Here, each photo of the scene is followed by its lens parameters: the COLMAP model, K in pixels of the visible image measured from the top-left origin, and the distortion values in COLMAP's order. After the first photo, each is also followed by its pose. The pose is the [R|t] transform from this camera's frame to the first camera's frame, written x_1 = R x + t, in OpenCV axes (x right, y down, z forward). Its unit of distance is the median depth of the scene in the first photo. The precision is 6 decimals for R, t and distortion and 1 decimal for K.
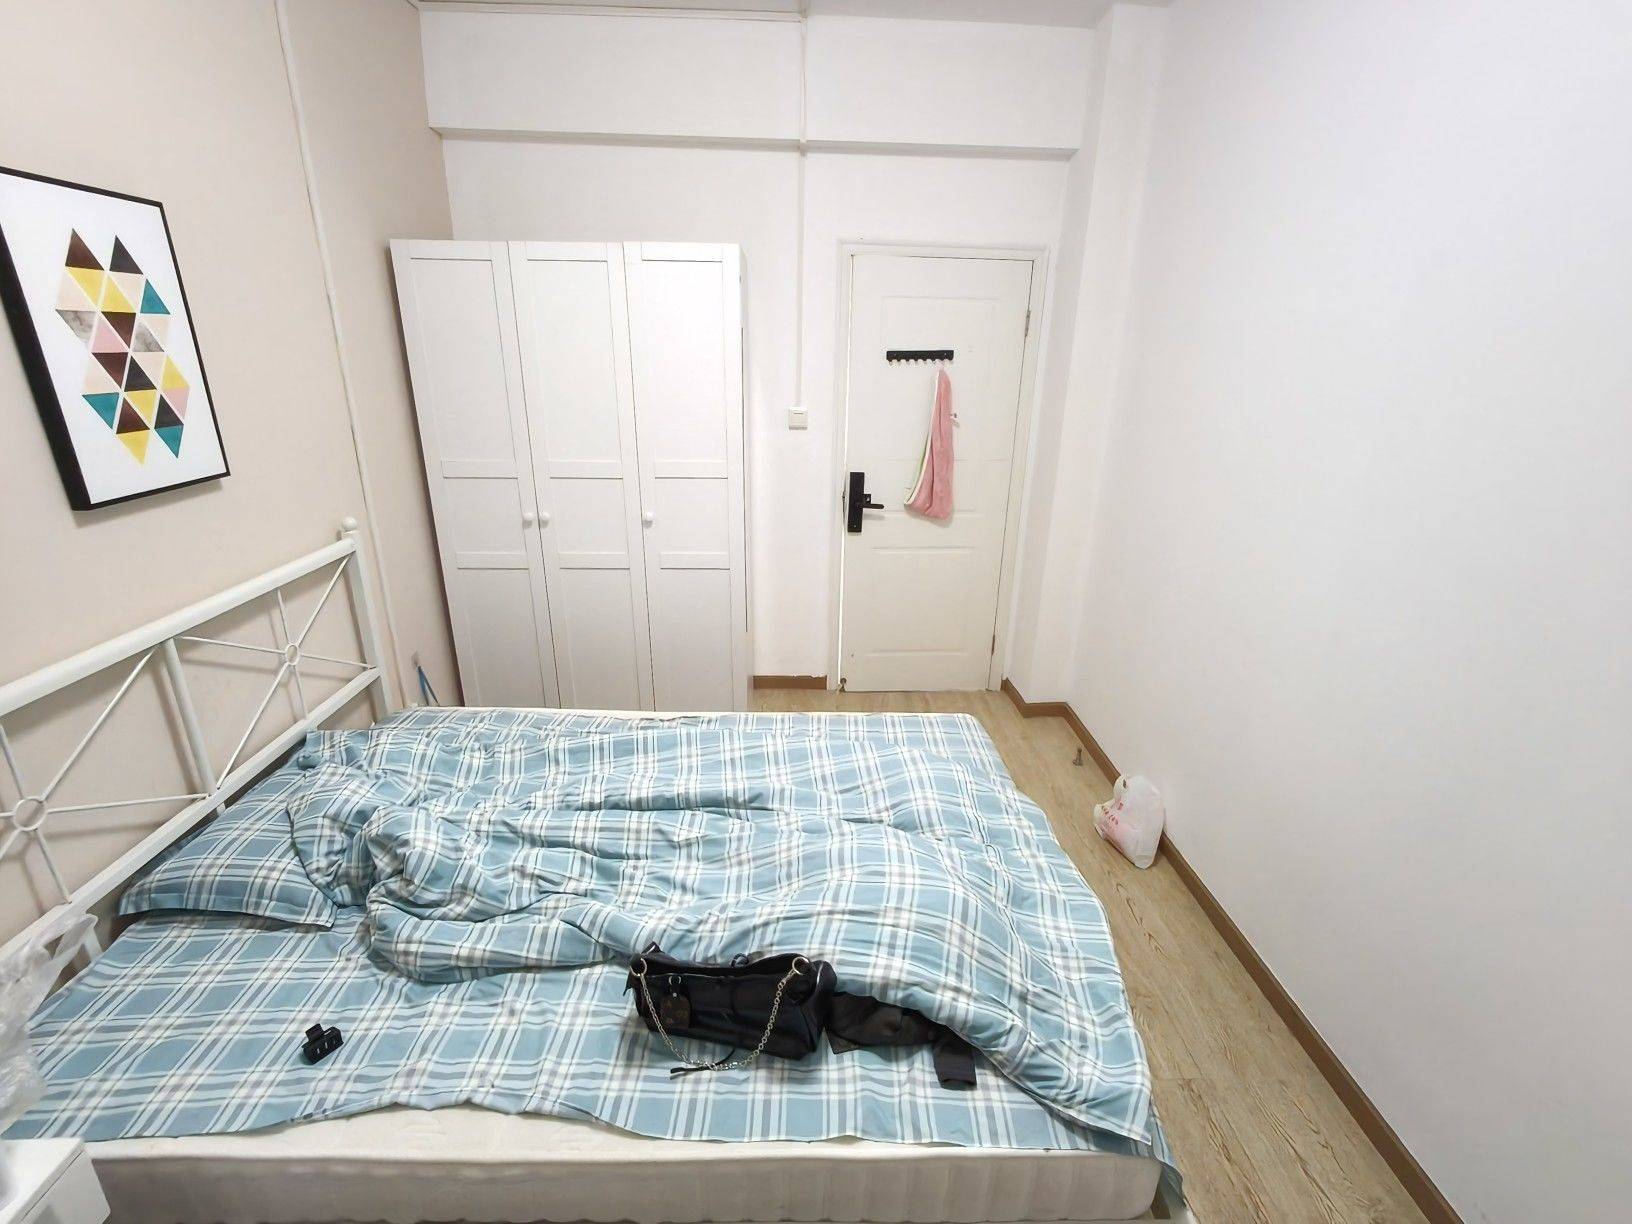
lens RADIAL K [[742.3, 0, 816.1], [0, 742.3, 614.4], [0, 0, 1]] dist [-0.010564, 0.004703]
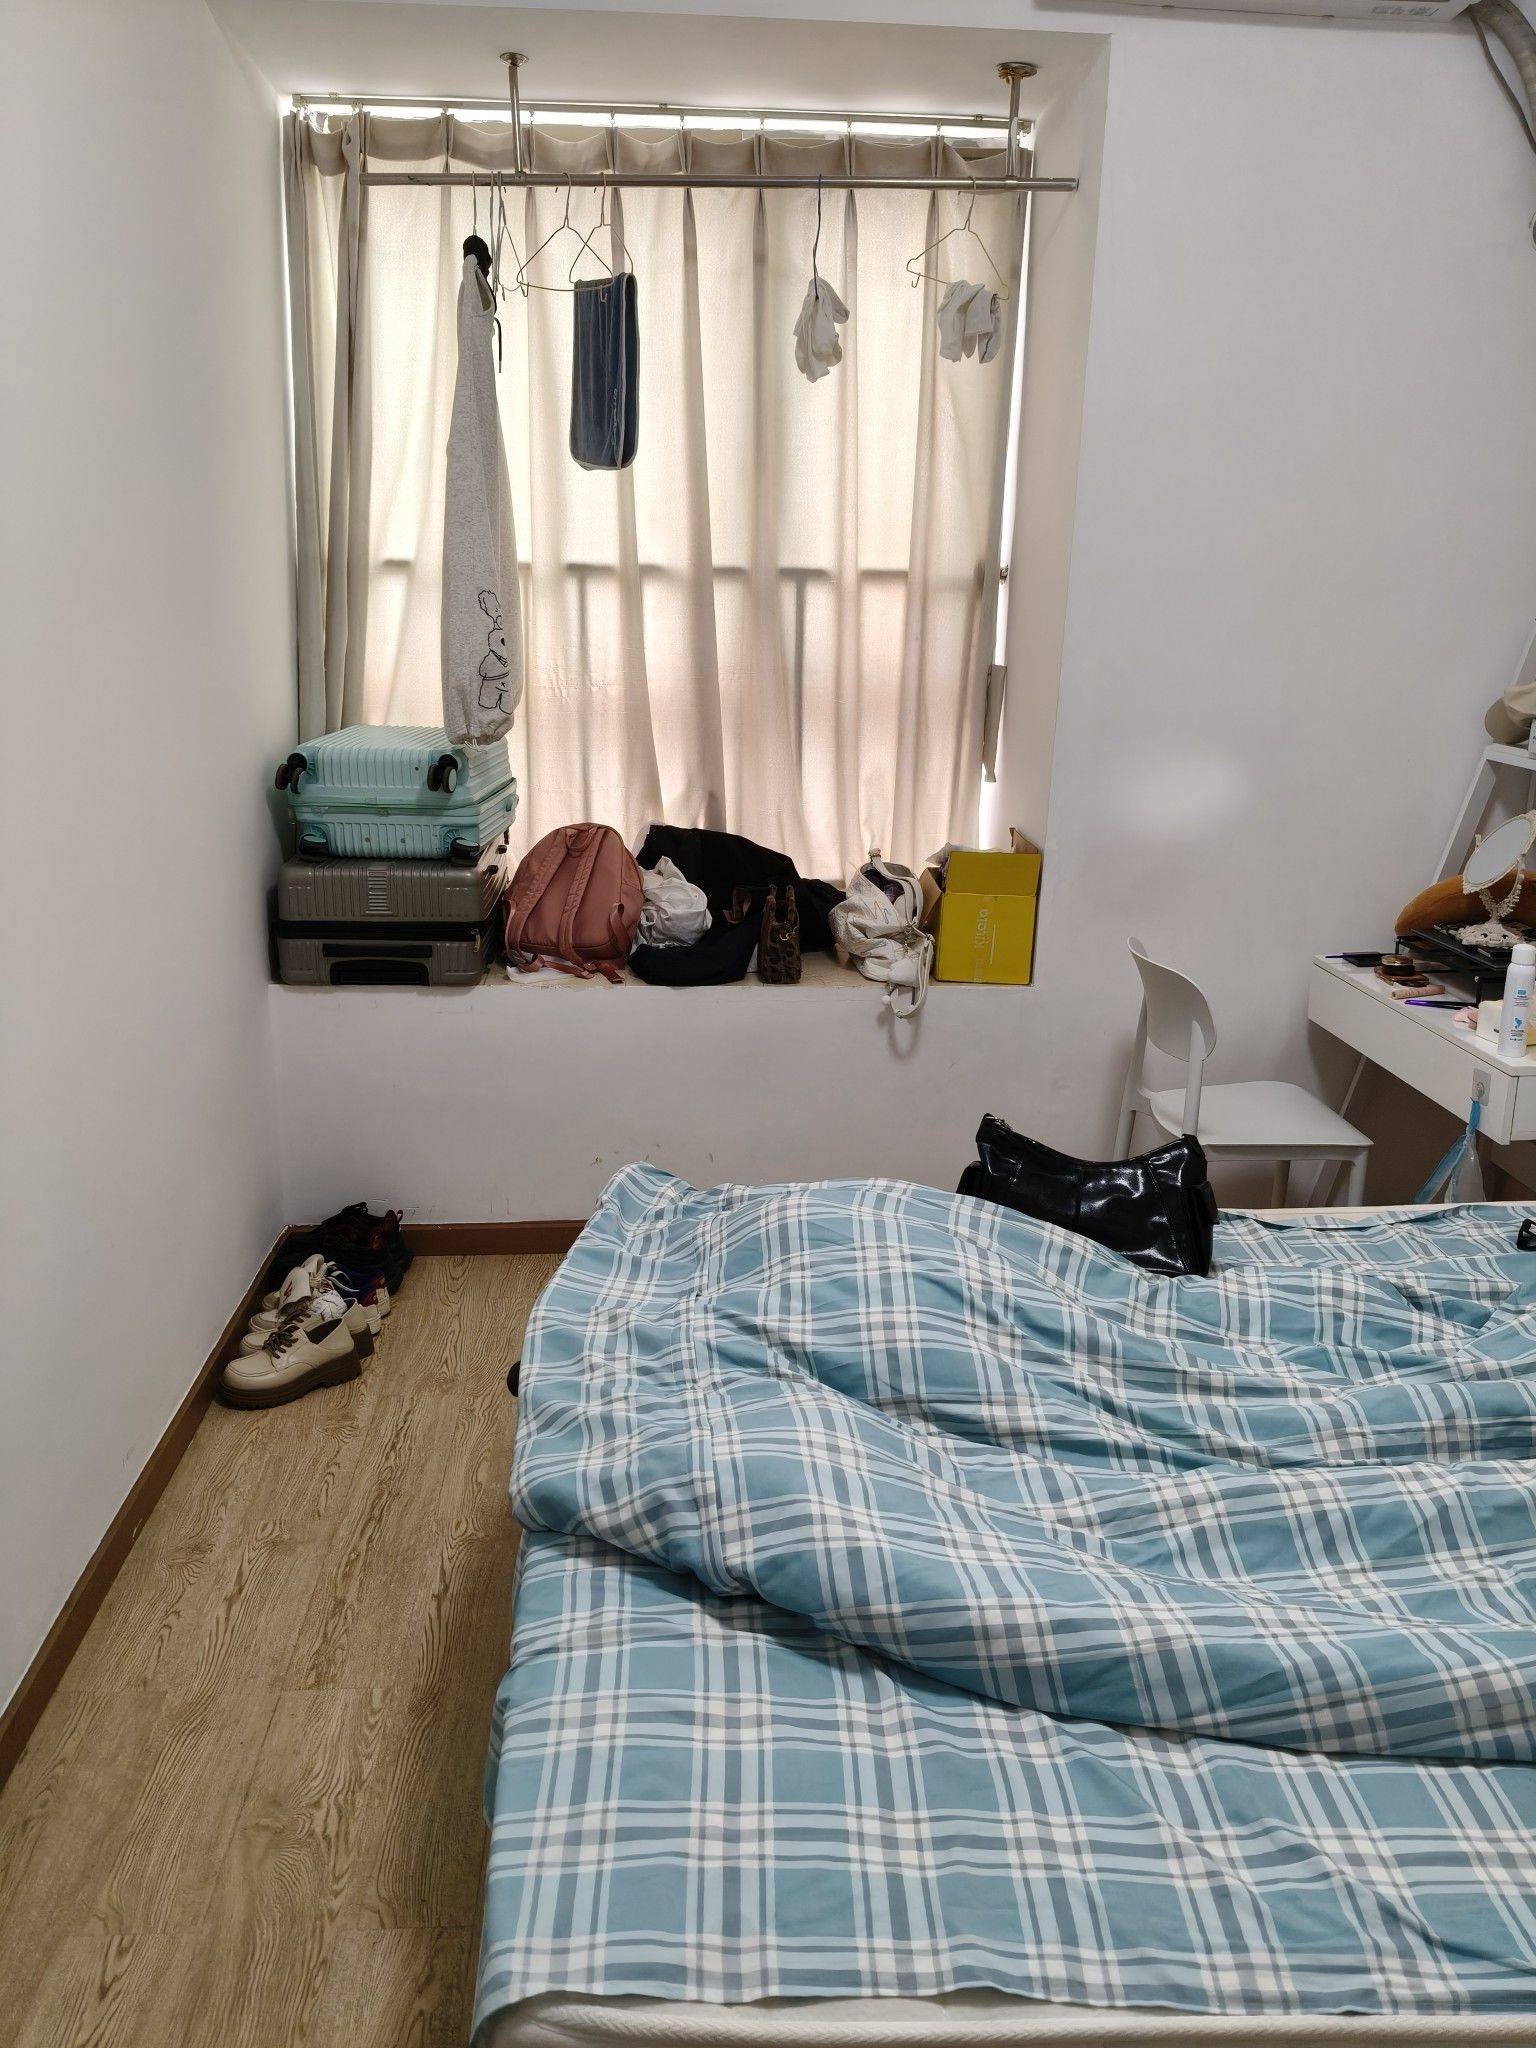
lens RADIAL K [[1588.7, 0, 758.6], [0, 1588.7, 1005.6], [0, 0, 1]] dist [0.055291, -0.124181]
pose [[-0.998504, -0.026116, -0.048039, 0.273866], [-0.048736, 0.823402, 0.565362, -0.534003], [0.024790, 0.566857, -0.823443, 1.916226]]
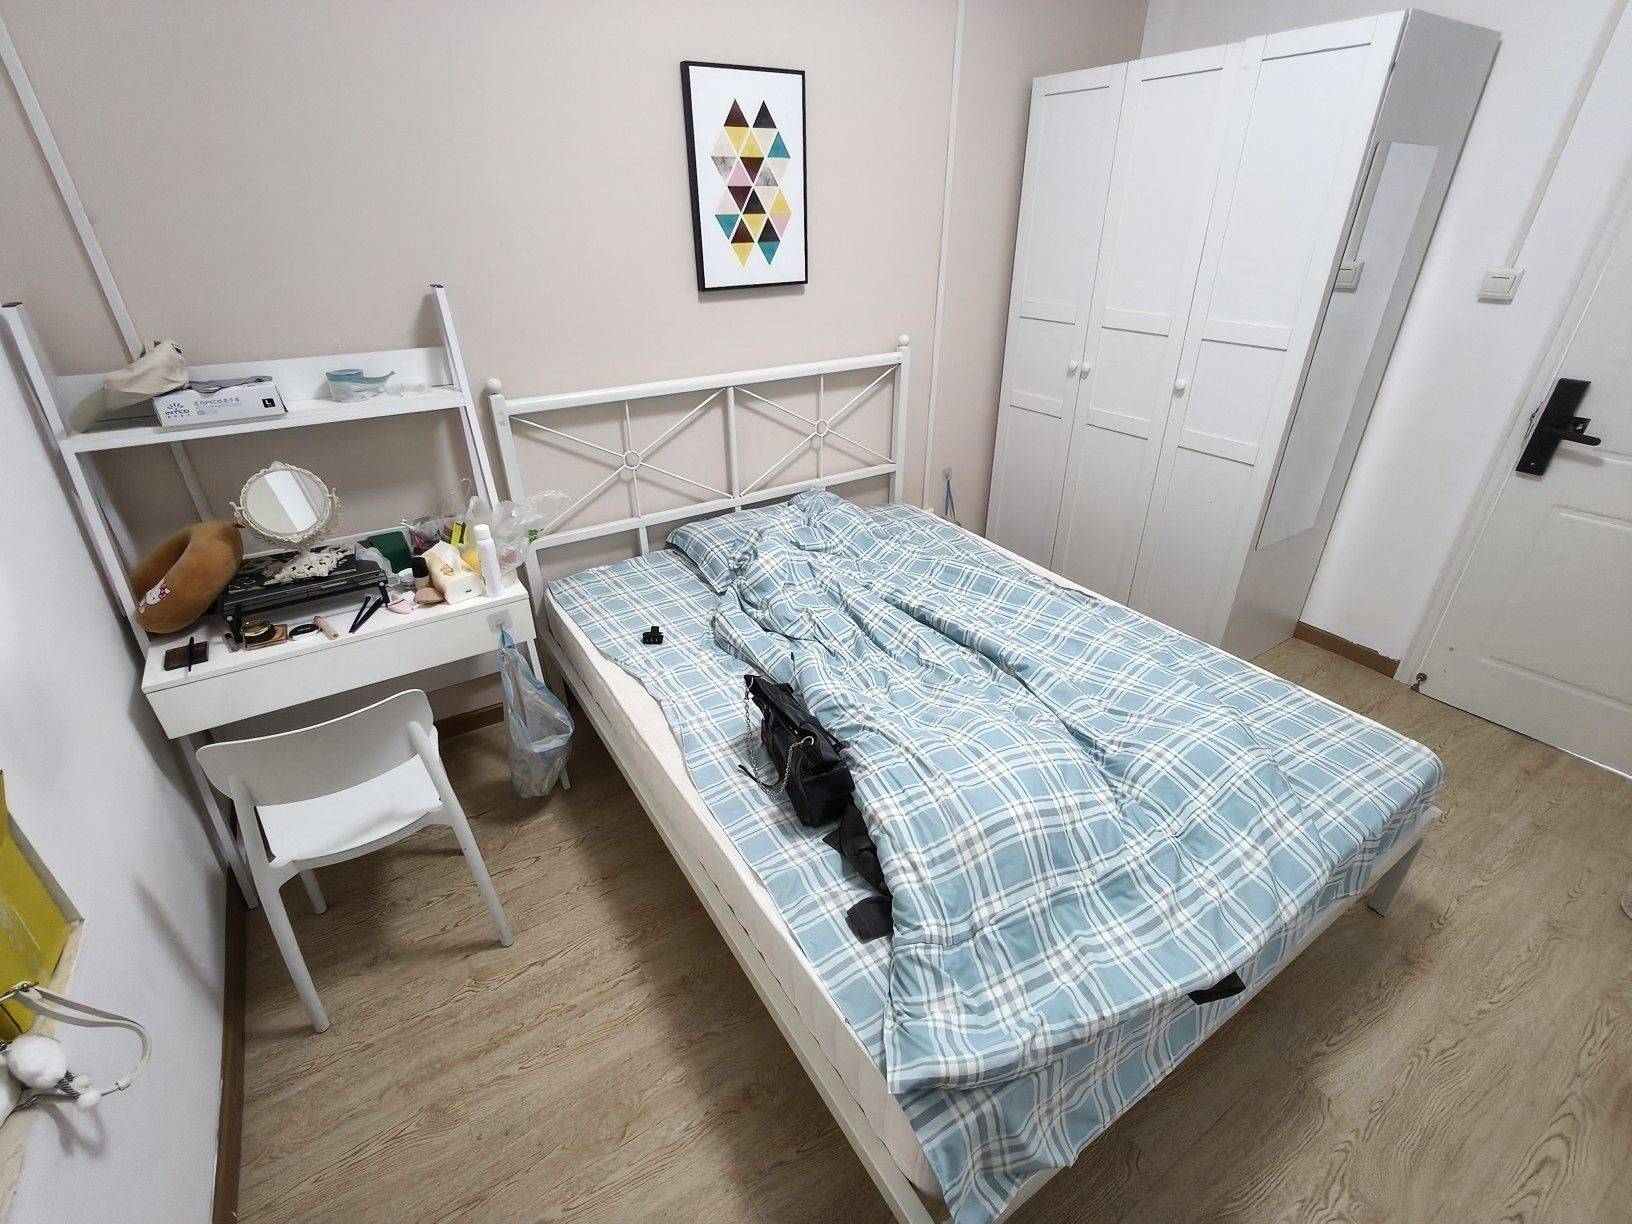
lens RADIAL K [[742.3, 0, 816.1], [0, 742.3, 614.4], [0, 0, 1]] dist [-0.010564, 0.004703]
pose [[0.525243, 0.390400, -0.756113, 0.586615], [-0.274642, 0.918772, 0.283601, -0.018735], [0.805414, 0.058701, 0.589799, 0.263192]]
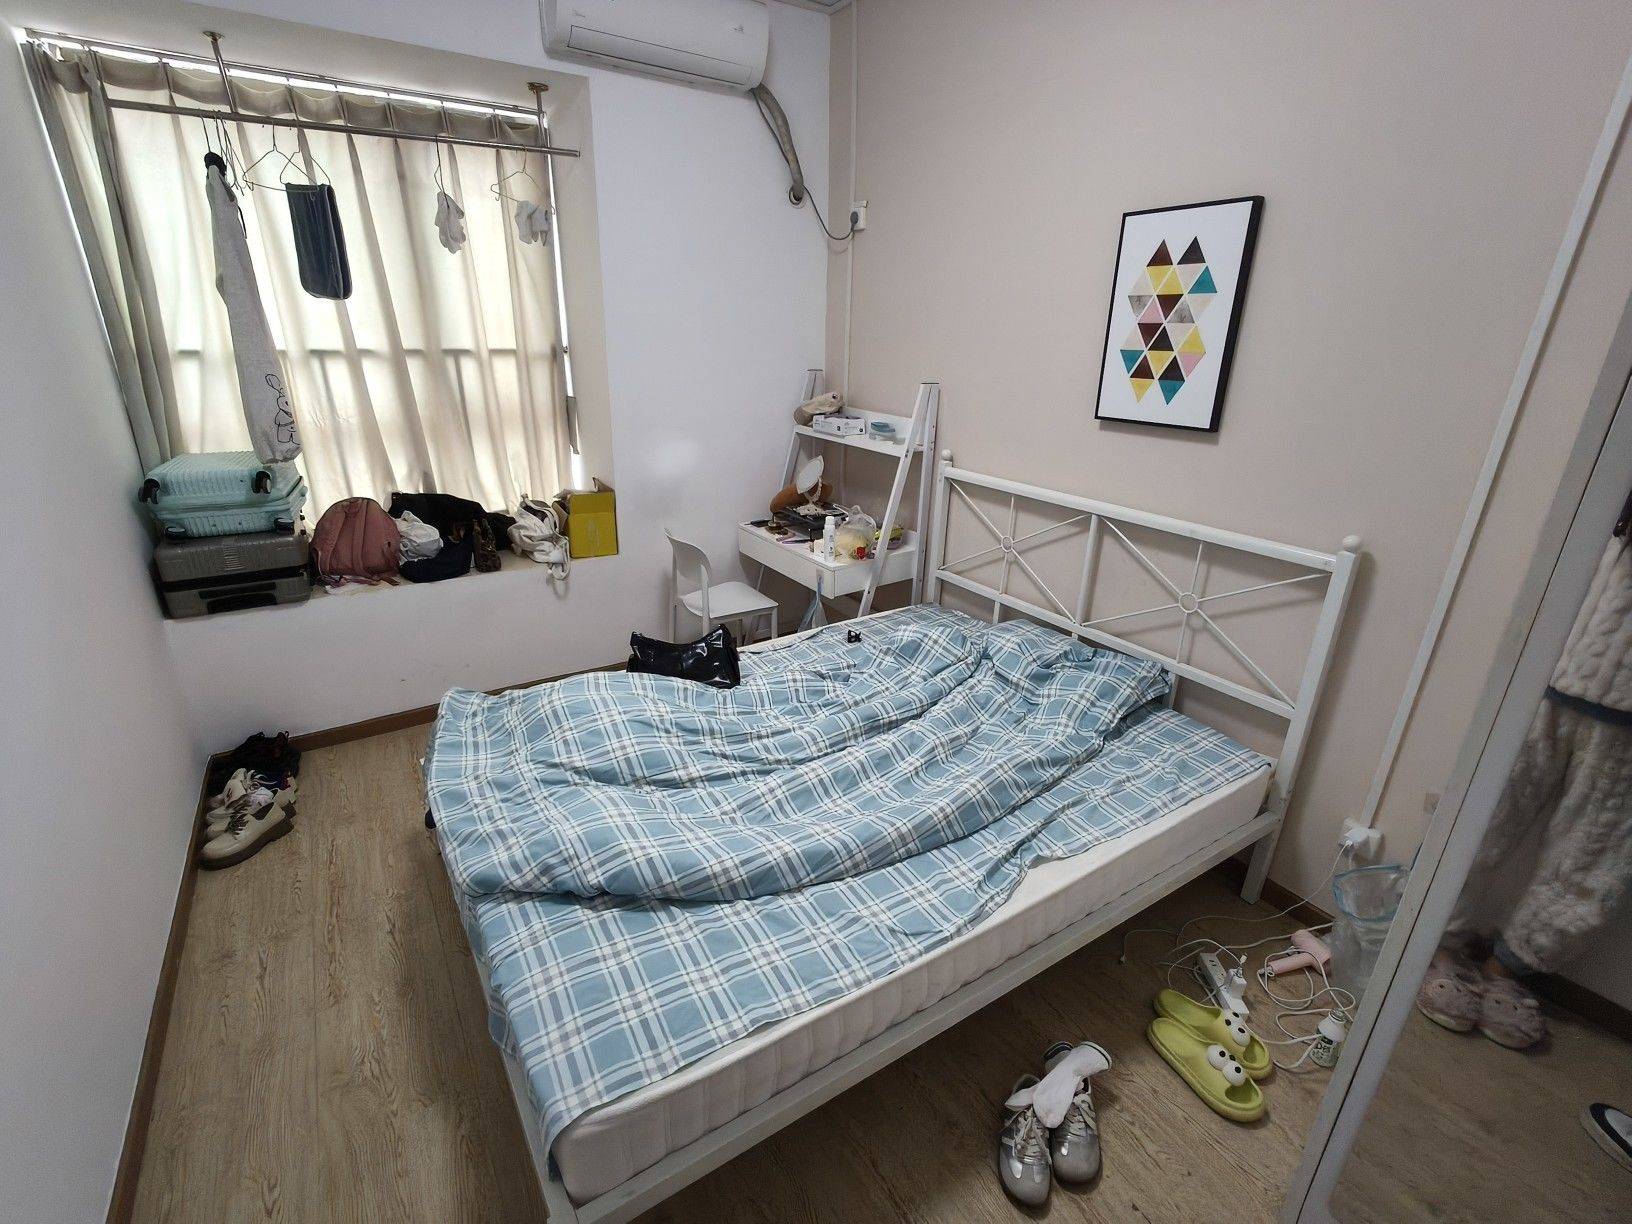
lens RADIAL K [[742.3, 0, 816.1], [0, 742.3, 614.4], [0, 0, 1]] dist [-0.010564, 0.004703]
pose [[-0.850889, 0.157294, -0.501245, 0.409970], [-0.209414, 0.773487, 0.598217, -0.609600], [0.481803, 0.613984, -0.625212, 1.839237]]
